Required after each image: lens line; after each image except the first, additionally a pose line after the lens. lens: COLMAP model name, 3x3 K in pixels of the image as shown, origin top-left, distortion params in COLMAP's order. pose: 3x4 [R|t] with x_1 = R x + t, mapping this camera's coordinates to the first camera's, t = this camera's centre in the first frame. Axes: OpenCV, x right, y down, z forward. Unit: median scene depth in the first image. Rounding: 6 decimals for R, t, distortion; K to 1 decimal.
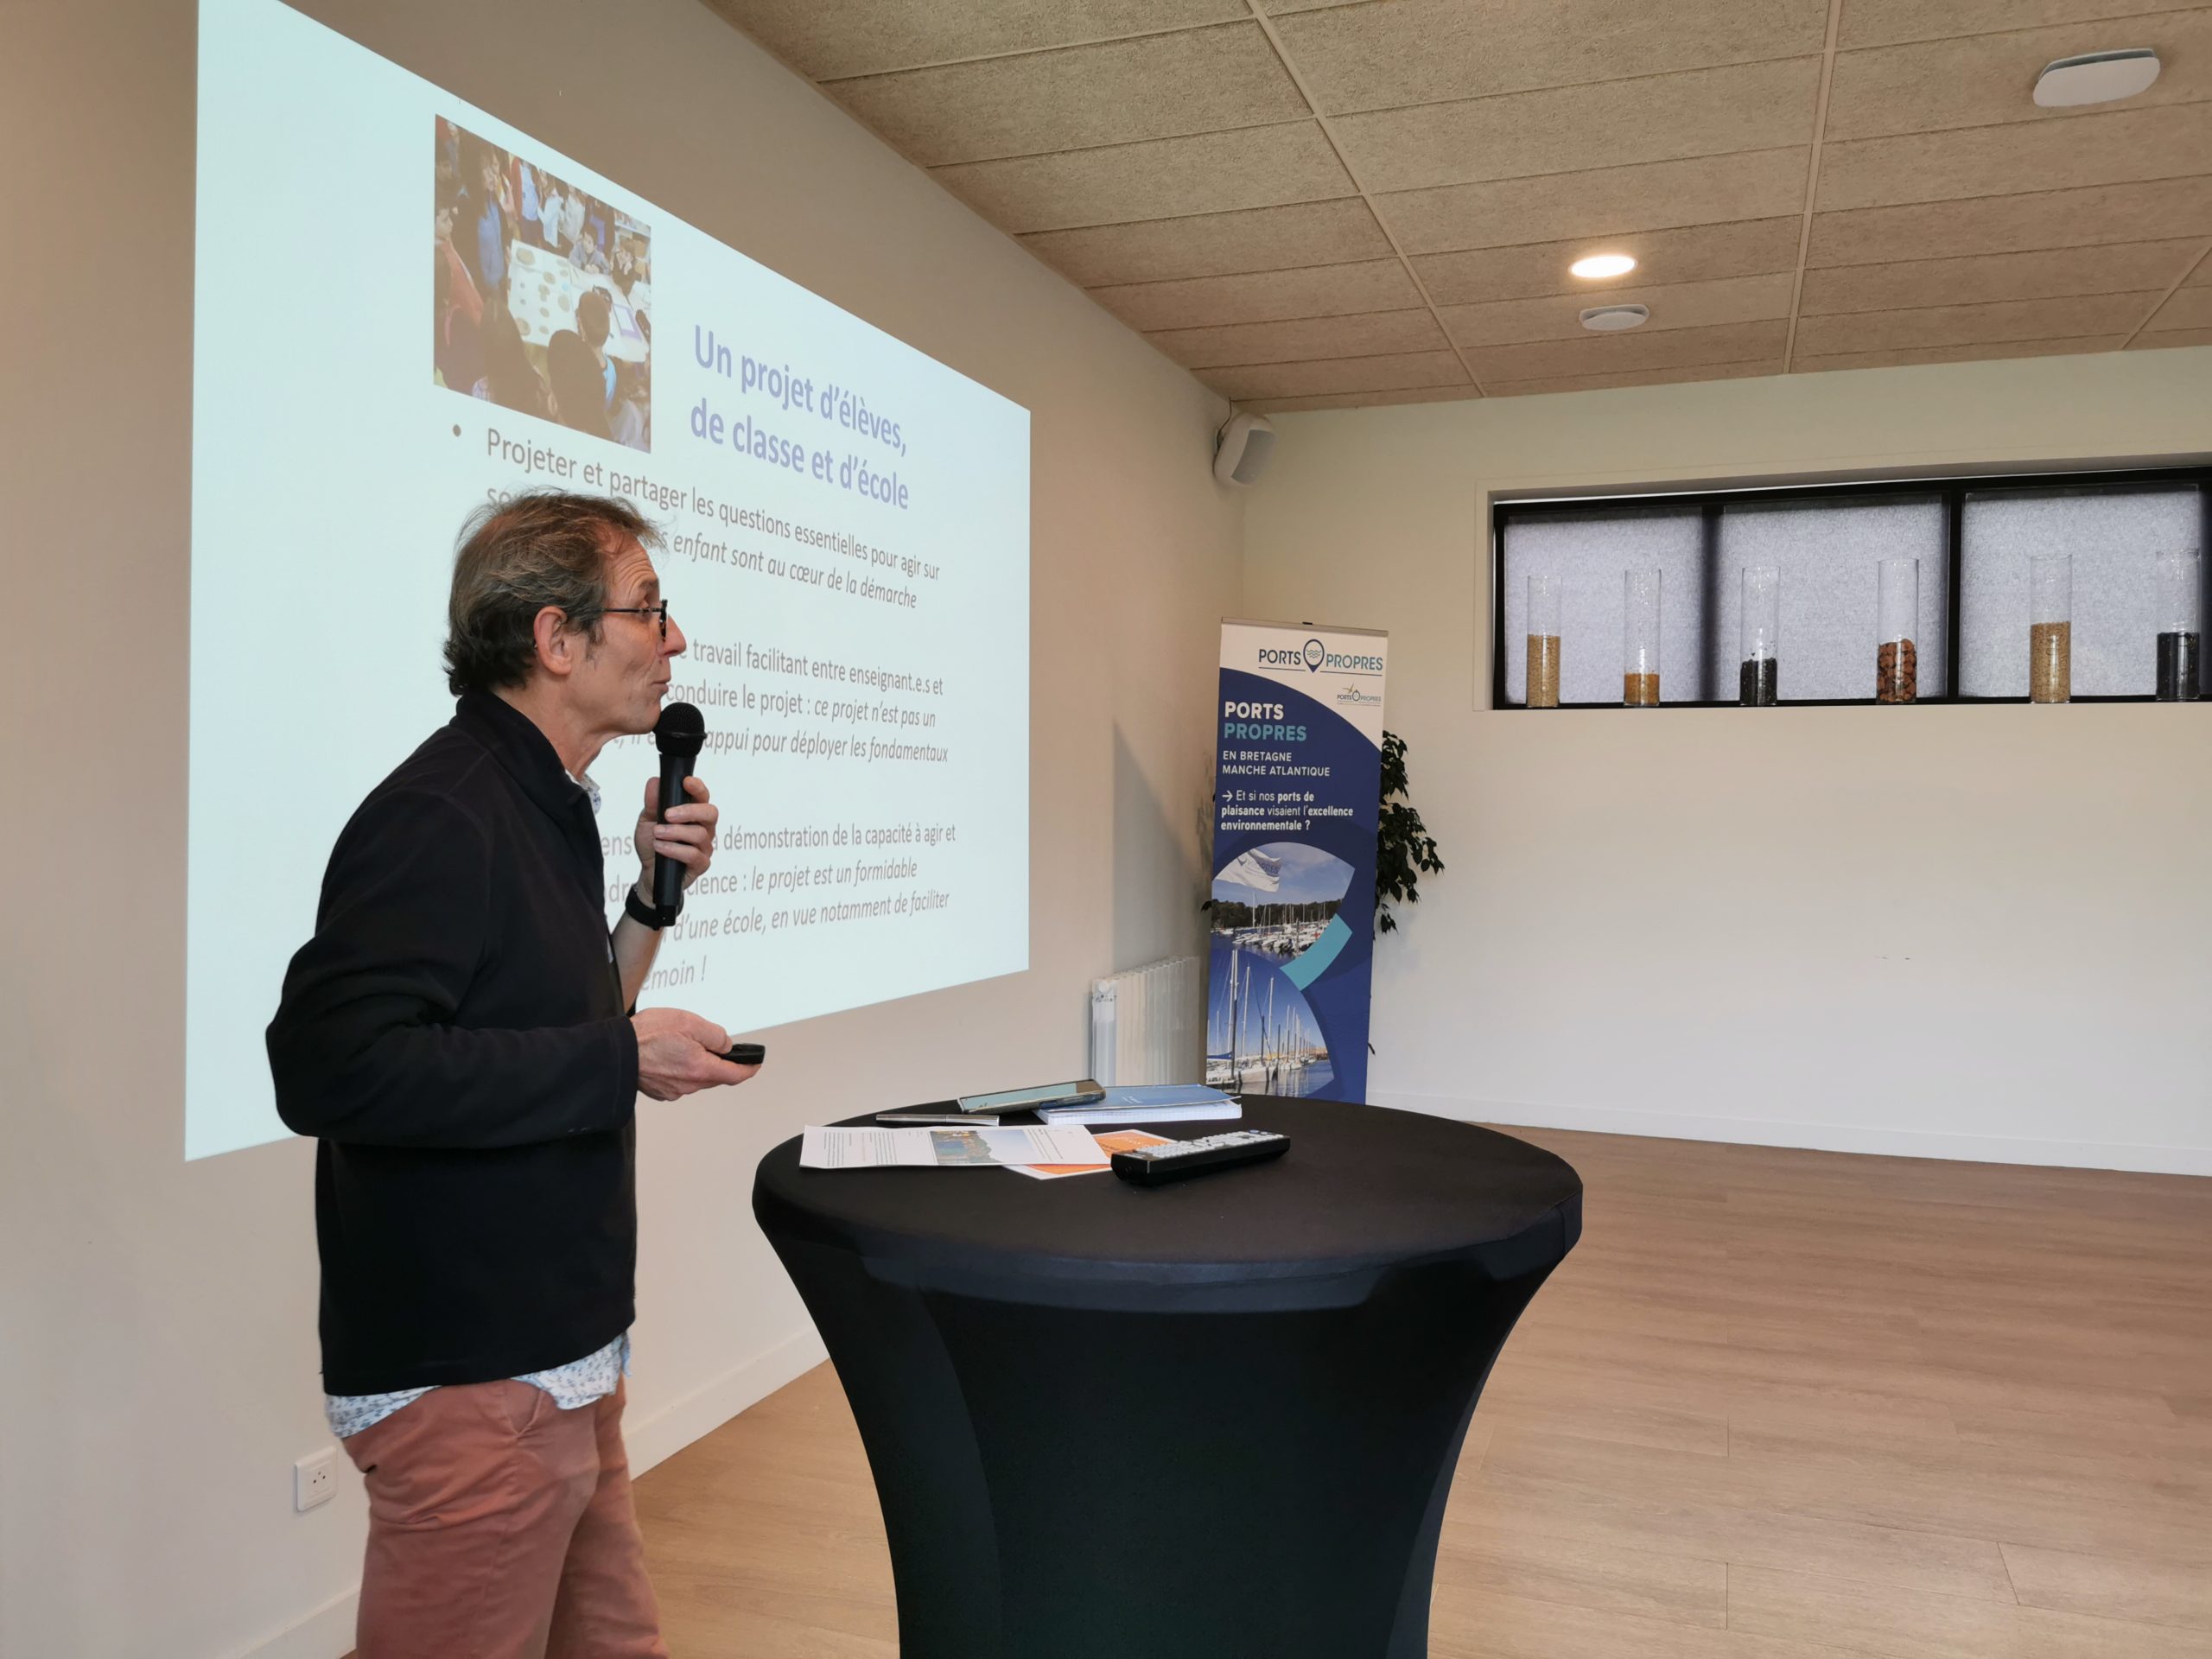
lens RADIAL K [[1704.4, 0, 1091.2], [0, 1704.4, 821.1], [0, 0, 1]] dist [0.065600, -0.087172]
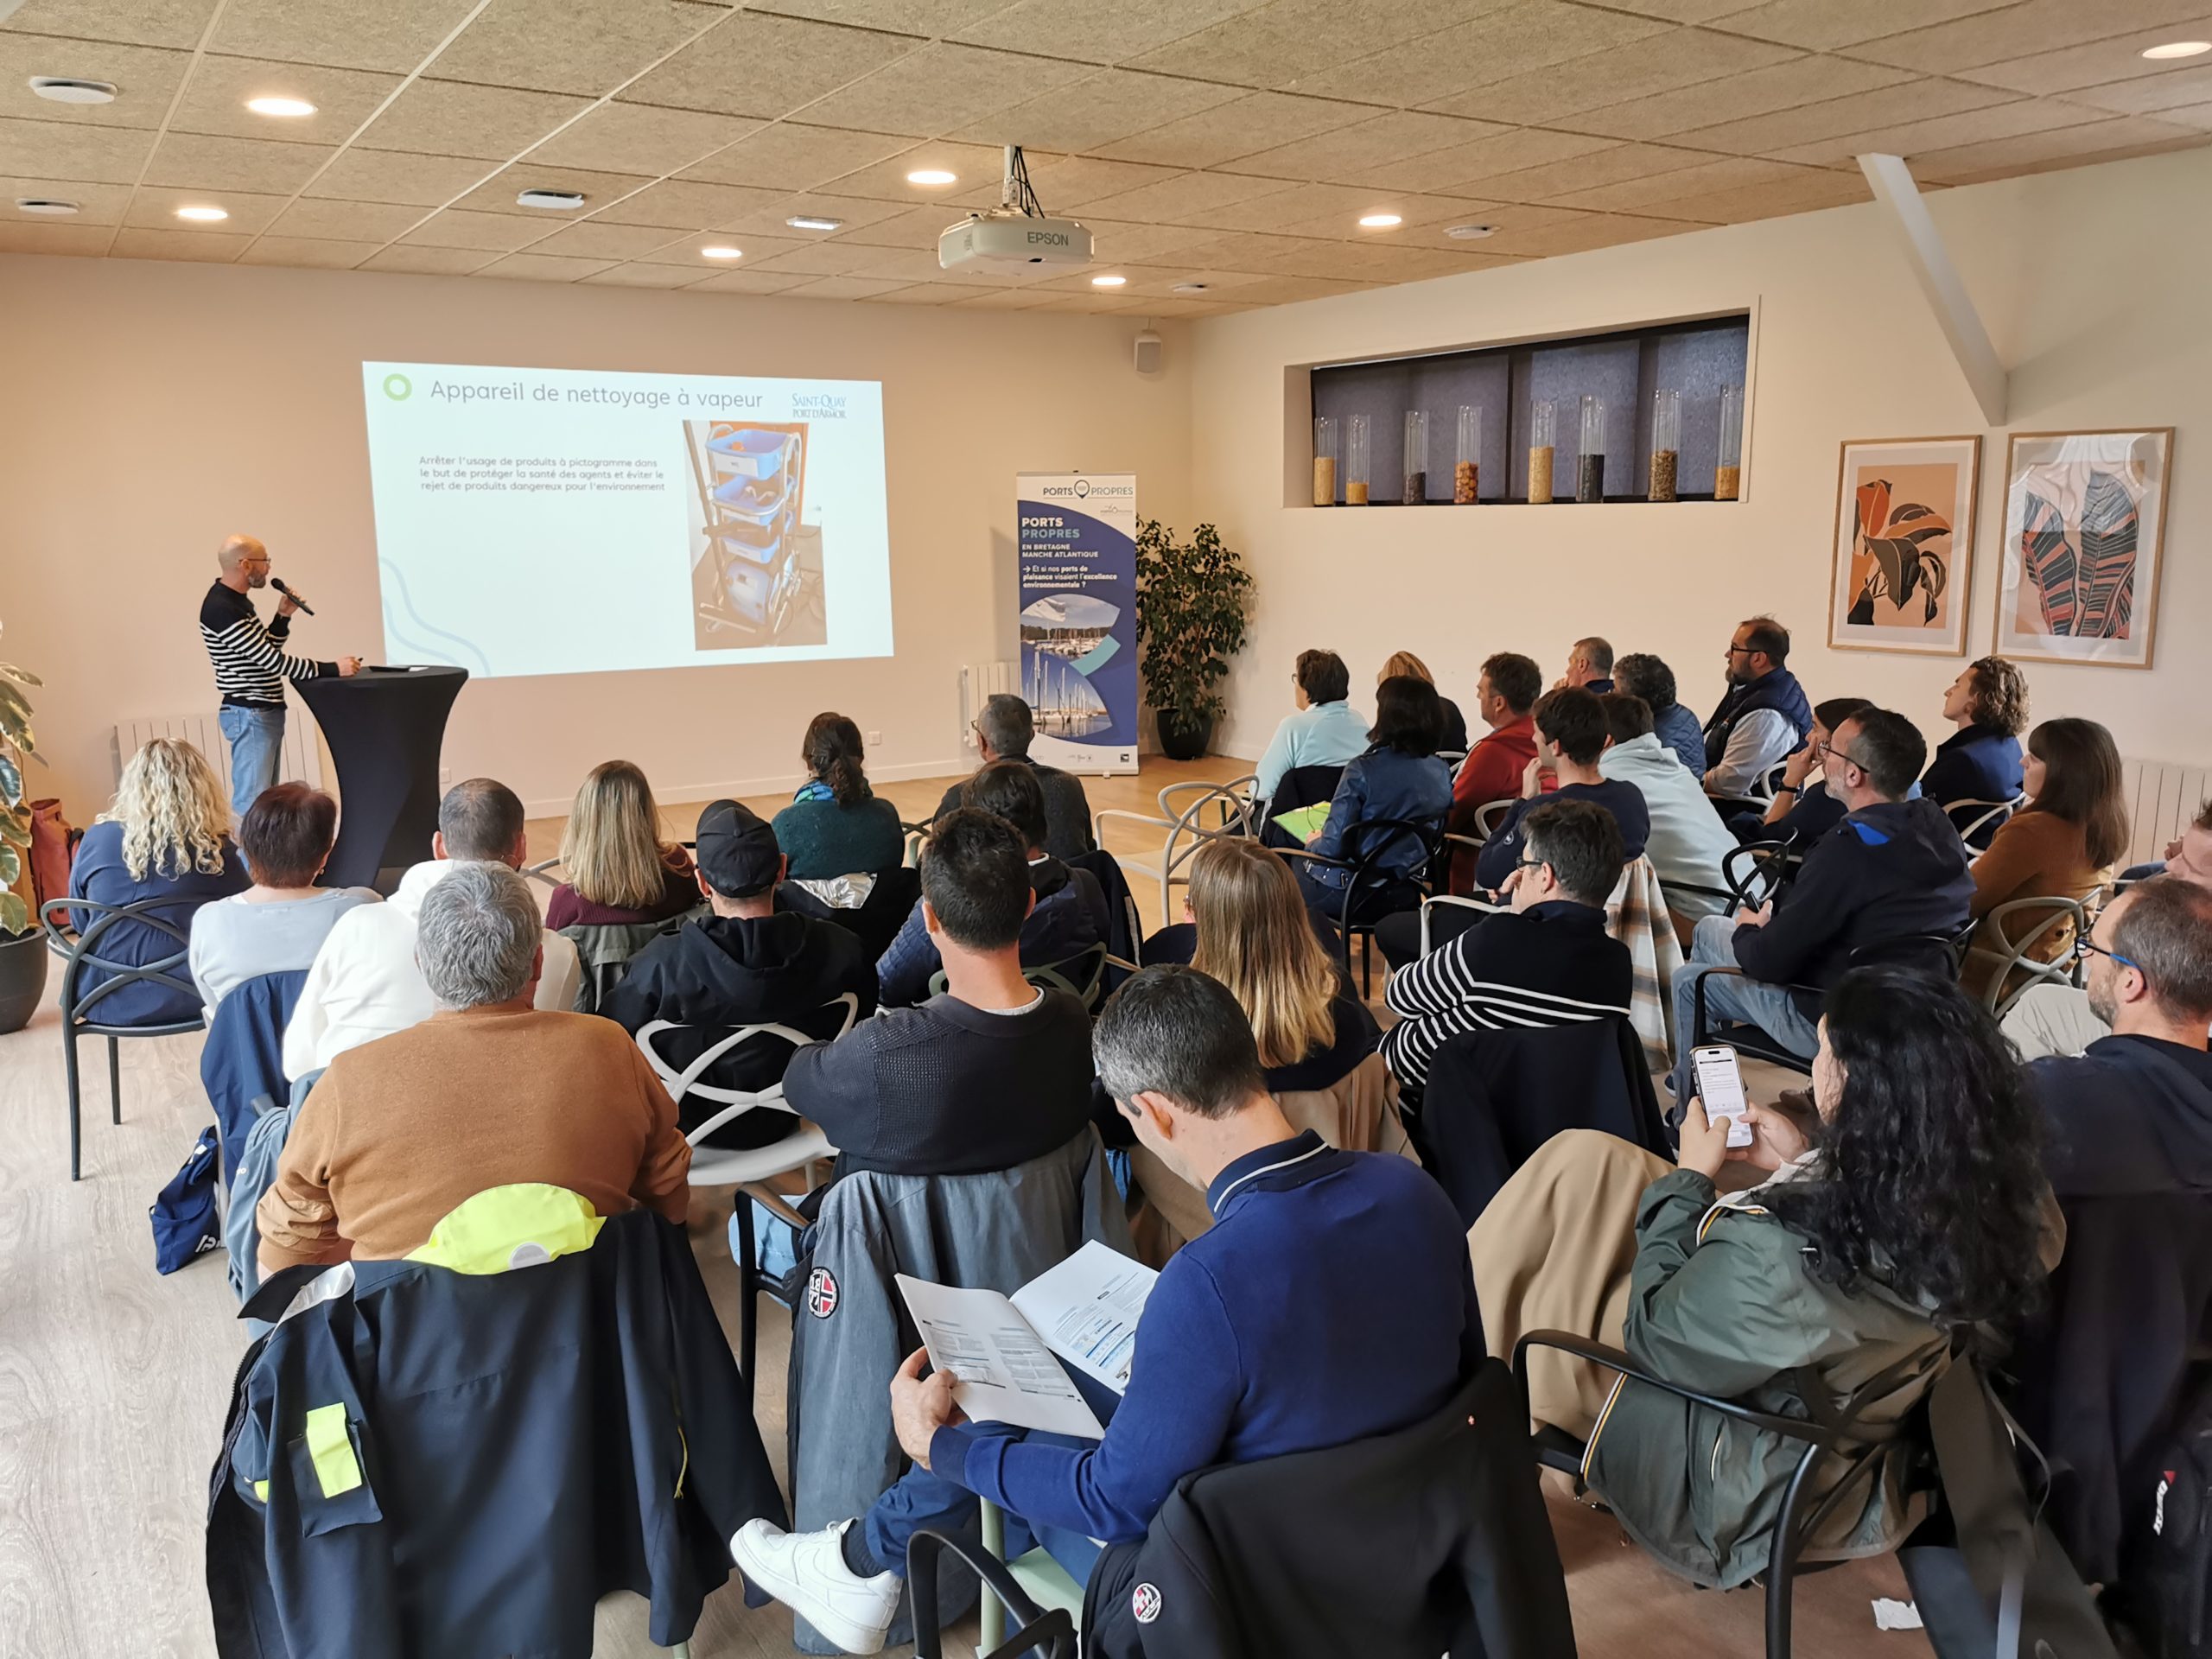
lens RADIAL K [[1704.4, 0, 1107.4], [0, 1704.4, 824.9], [0, 0, 1]] dist [0.065600, -0.087172]
pose [[0.801745, 0.092249, -0.590504, 1.260982], [0.008017, 0.986268, 0.164960, -0.045565], [0.597612, -0.136990, 0.789996, -0.461222]]
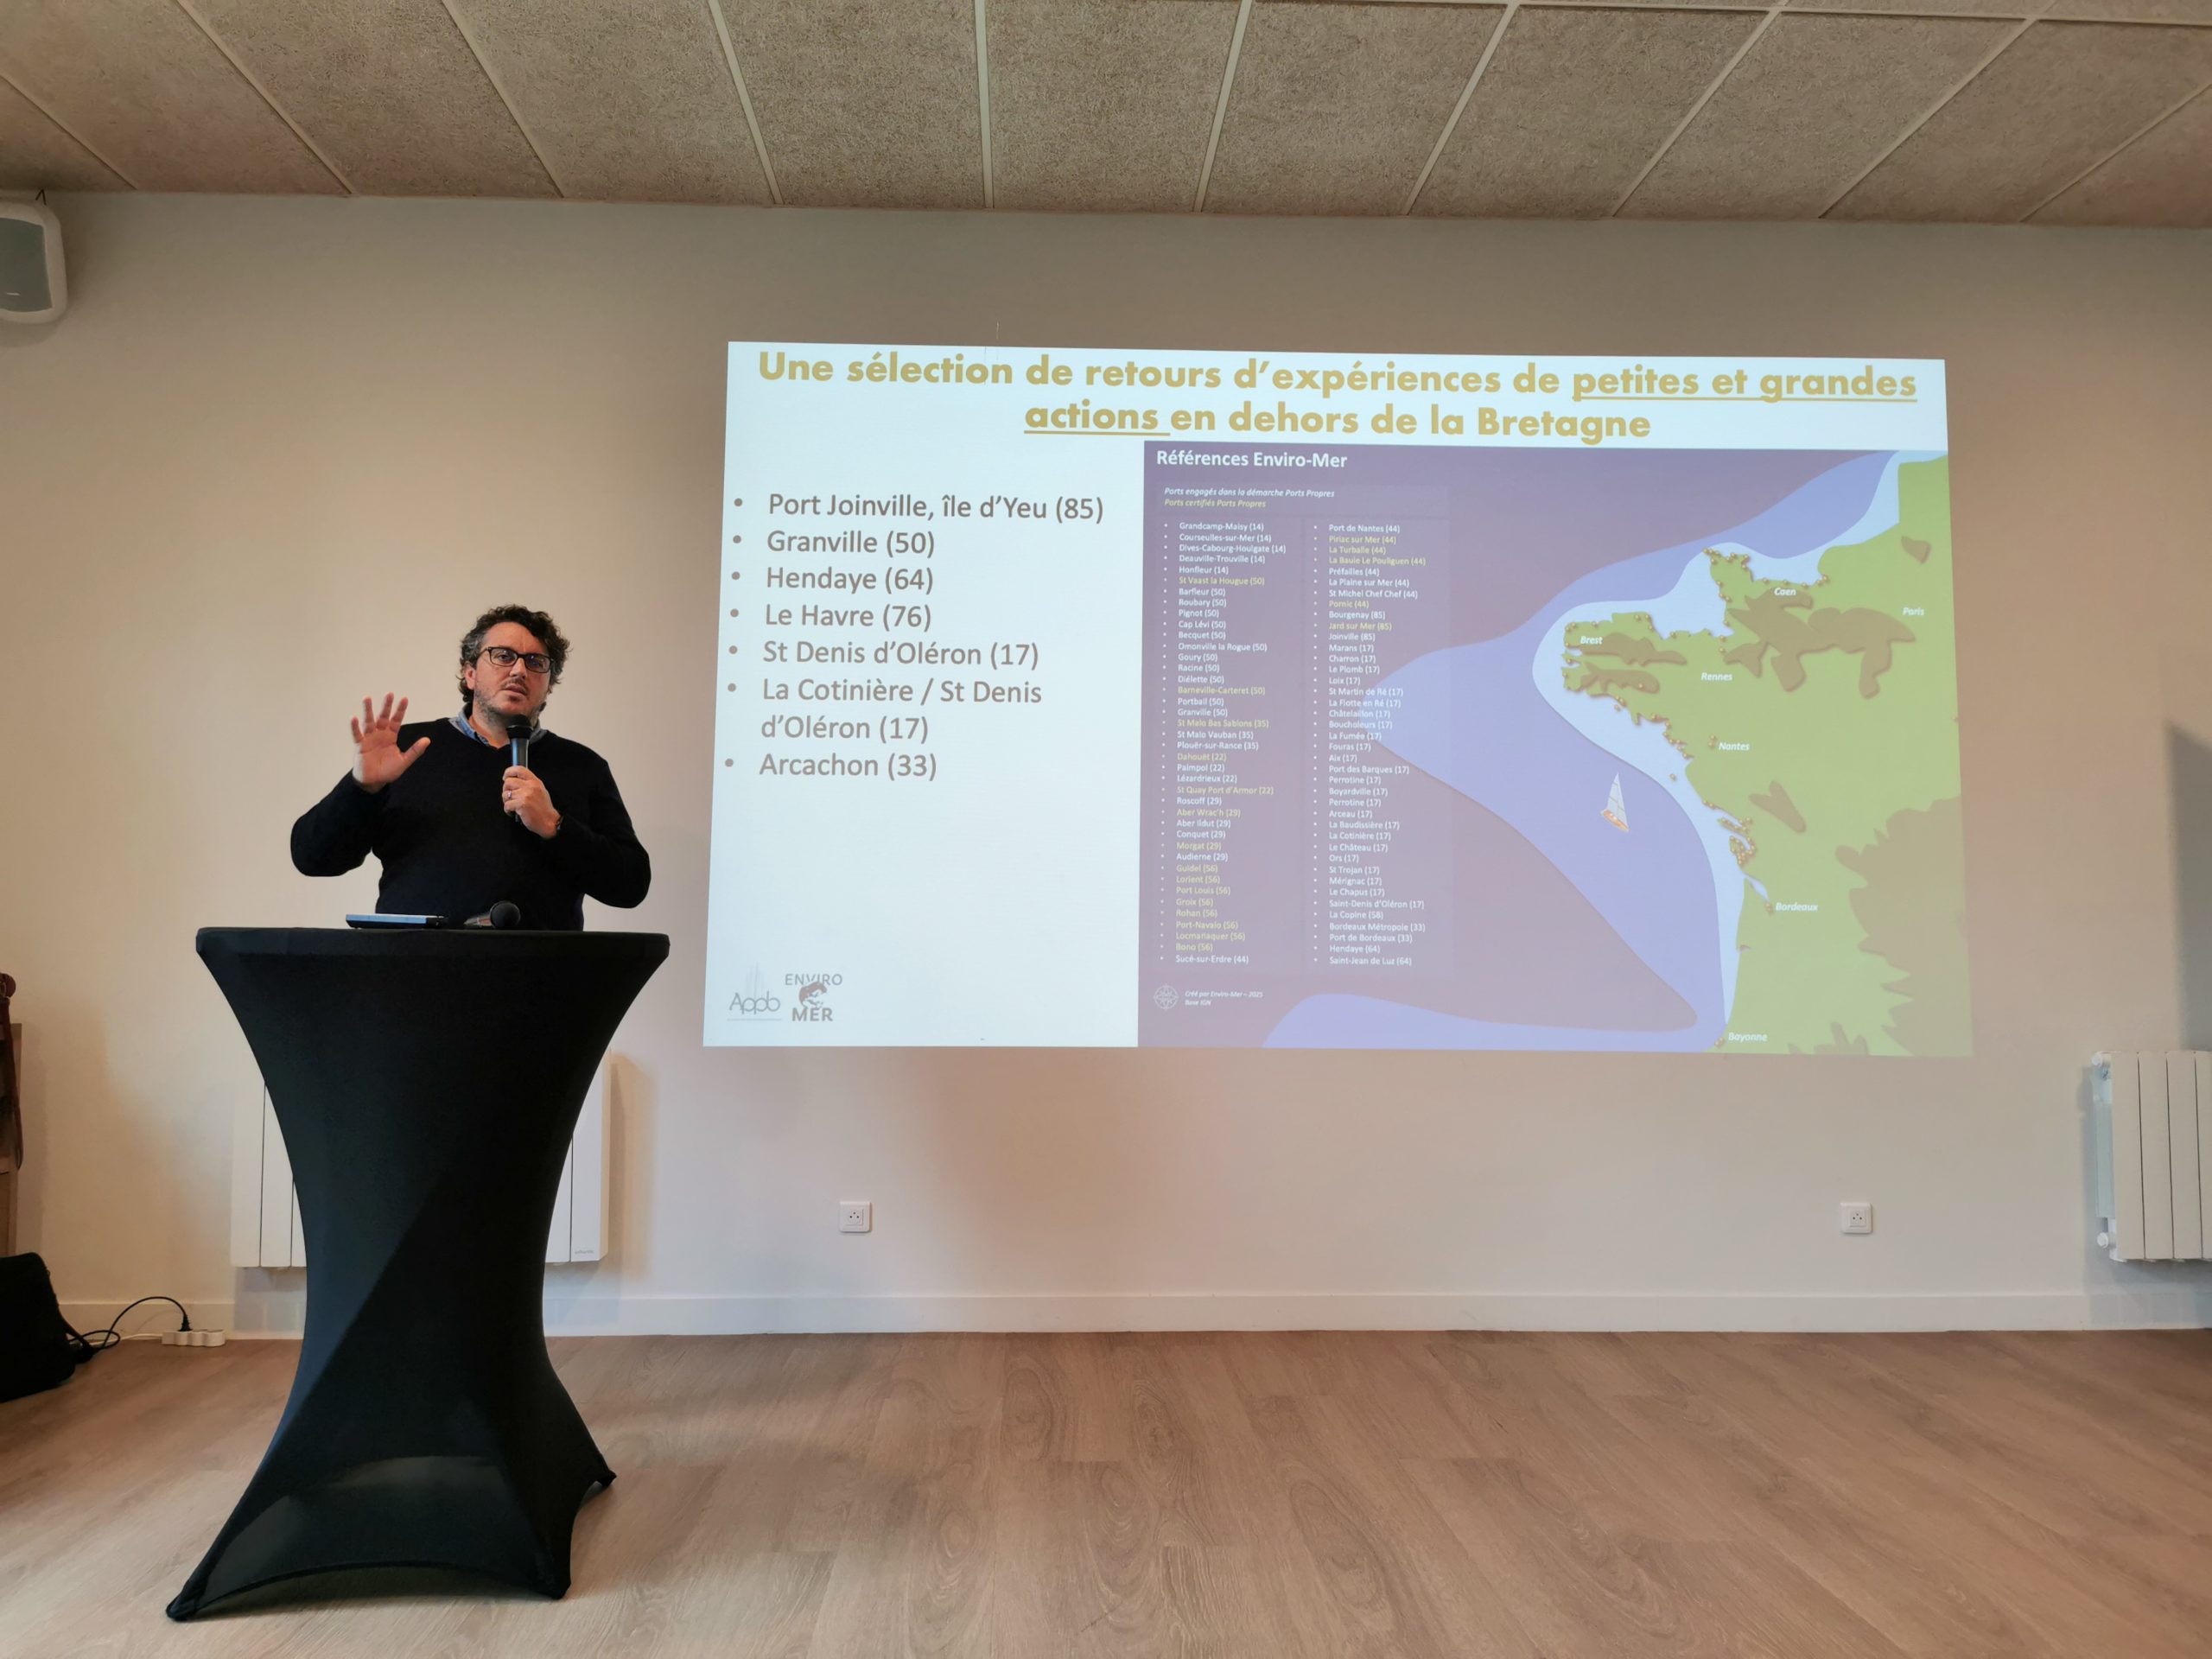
lens RADIAL K [[1704.4, 0, 1104.0], [0, 1704.4, 824.6], [0, 0, 1]] dist [0.065600, -0.087172]
pose [[0.389572, -0.063797, -0.918784, 0.544644], [-0.015894, 0.996984, -0.075966, 0.054258], [0.920859, 0.044197, 0.387383, 0.247198]]
